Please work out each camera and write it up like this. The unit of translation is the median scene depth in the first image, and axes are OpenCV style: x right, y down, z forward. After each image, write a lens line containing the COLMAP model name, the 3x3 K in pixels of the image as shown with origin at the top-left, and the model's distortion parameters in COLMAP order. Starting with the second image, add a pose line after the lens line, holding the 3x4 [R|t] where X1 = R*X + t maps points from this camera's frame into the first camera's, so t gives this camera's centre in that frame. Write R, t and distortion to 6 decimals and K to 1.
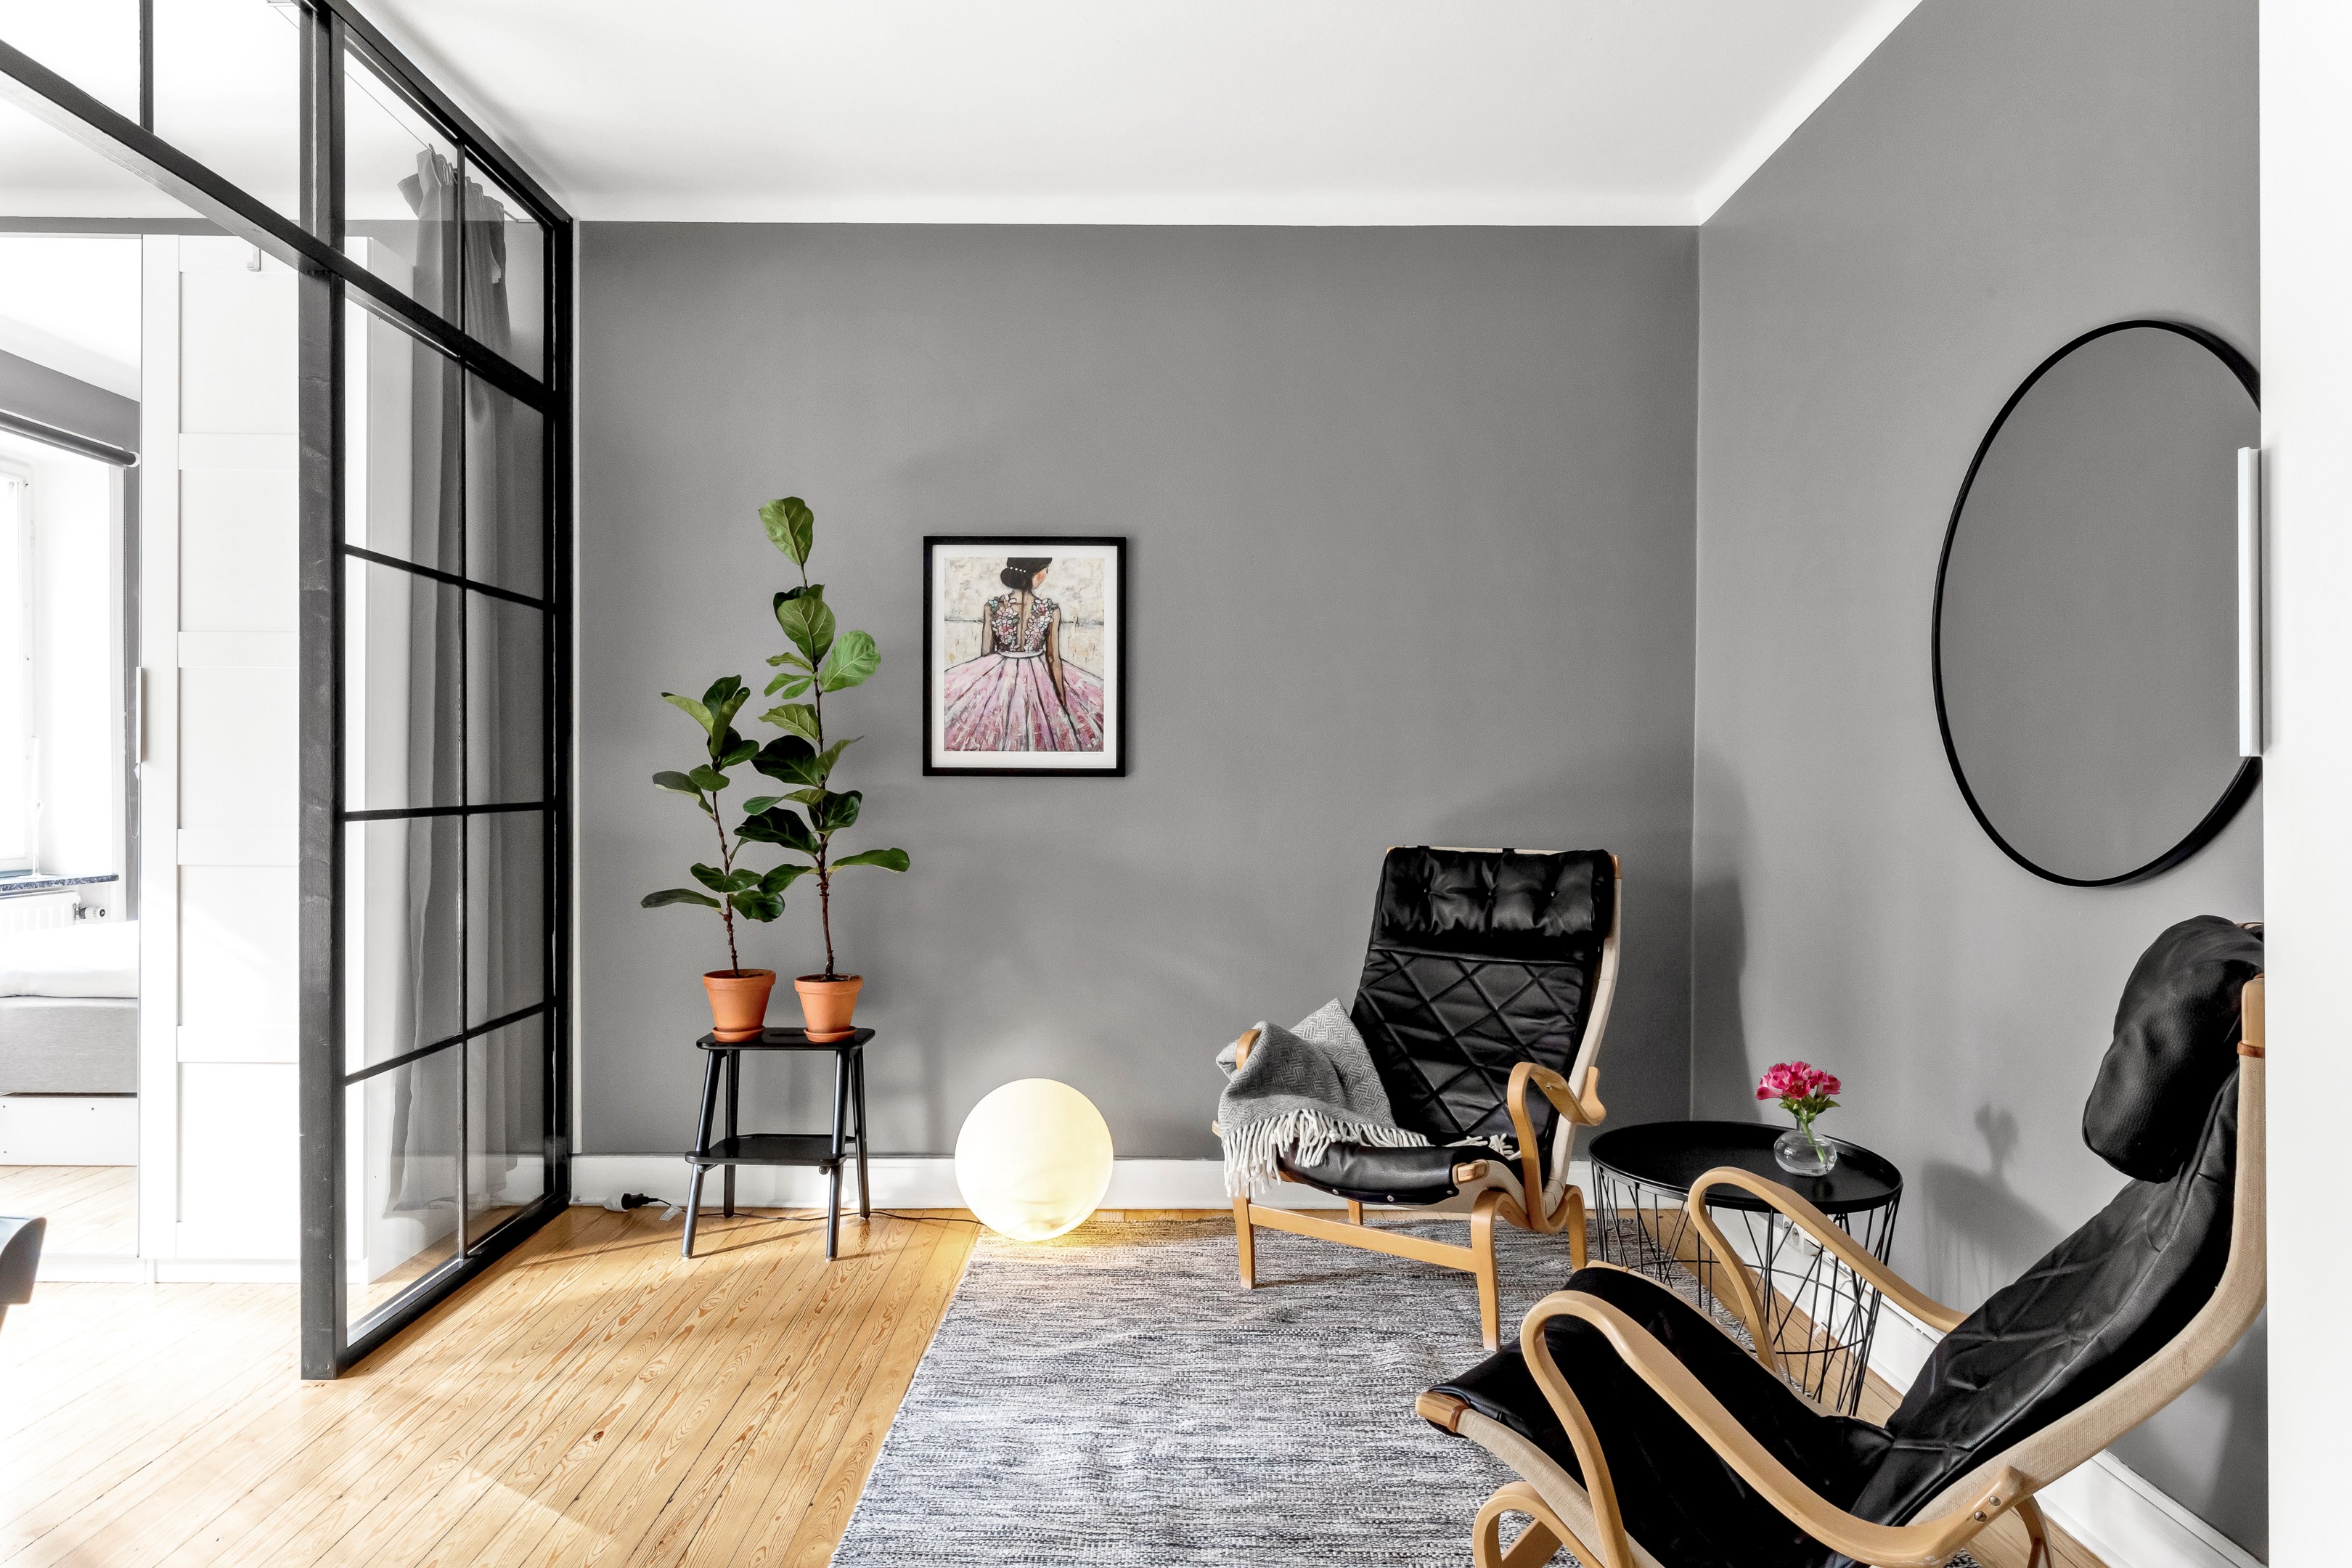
lens RADIAL K [[1457.6, 0, 1182.4], [0, 1457.6, 780.8], [0, 0, 1]] dist [0.008018, 0.000617]
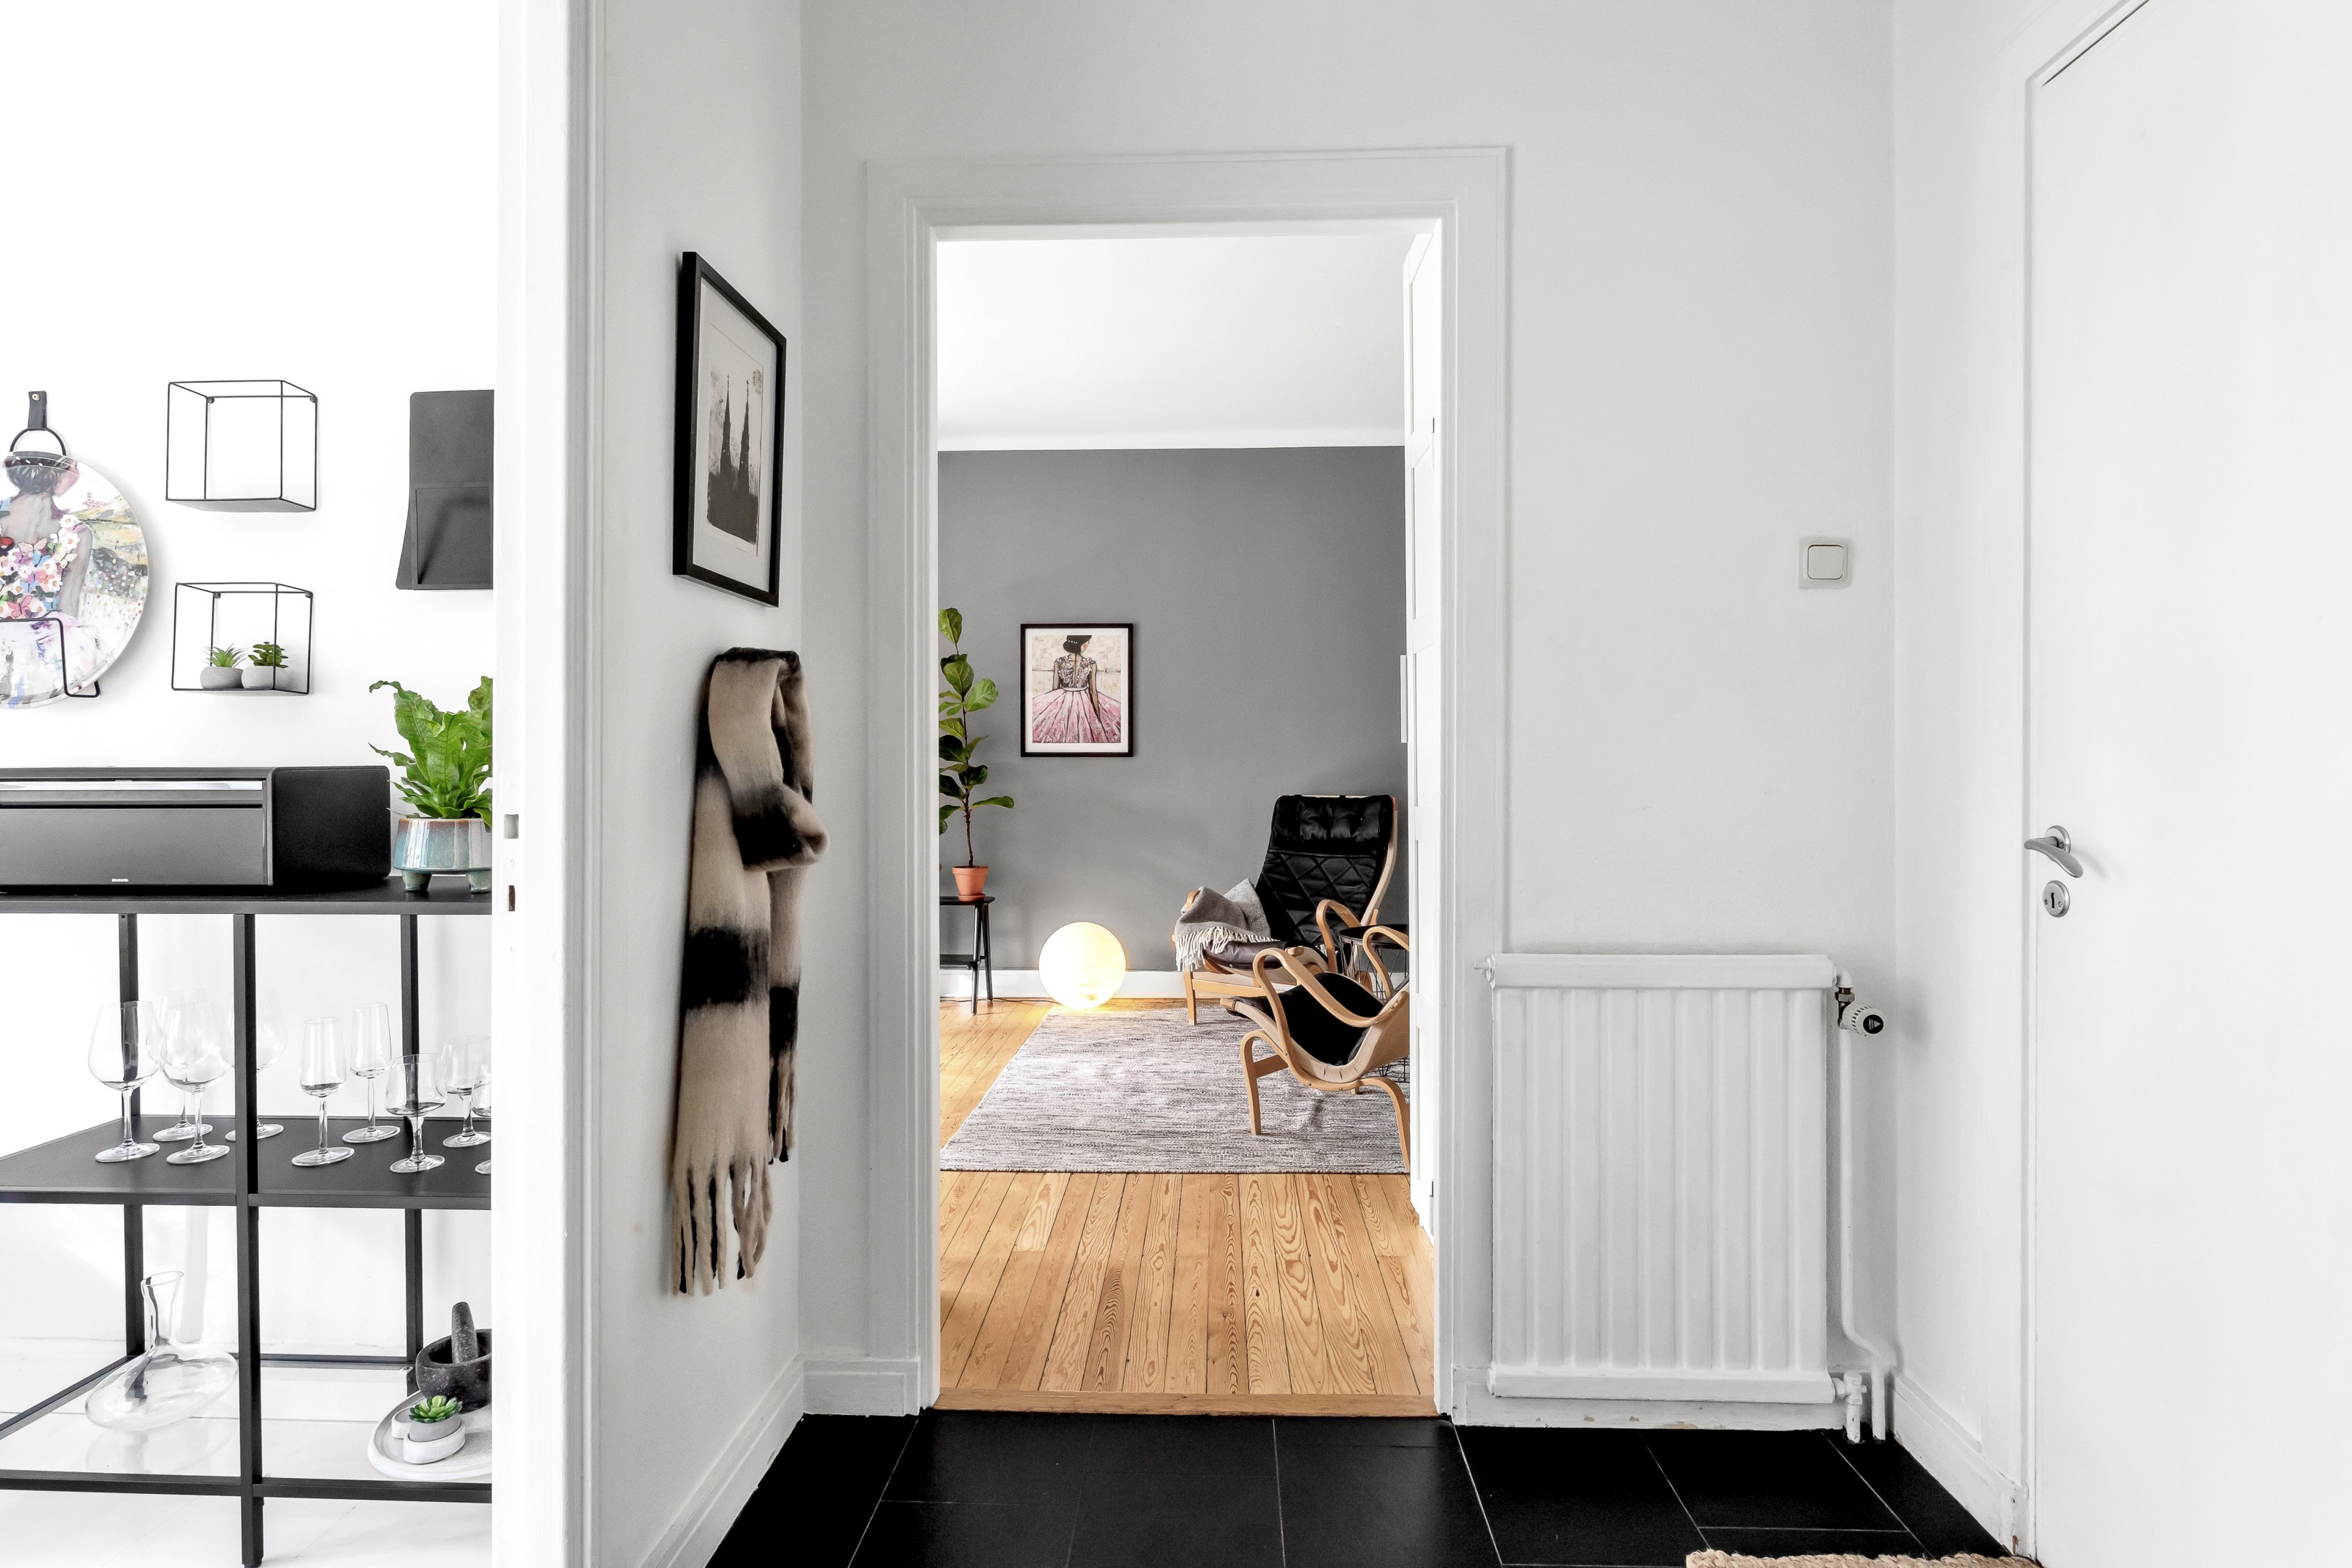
lens RADIAL K [[1071.3, 0, 1172.1], [0, 1071.3, 771.4], [0, 0, 1]] dist [0.002427, 0.001287]
pose [[0.999450, -0.003690, -0.032949, 0.056283], [0.003914, 0.999970, 0.006722, 0.006766], [0.032923, -0.006847, 0.999434, -0.340519]]
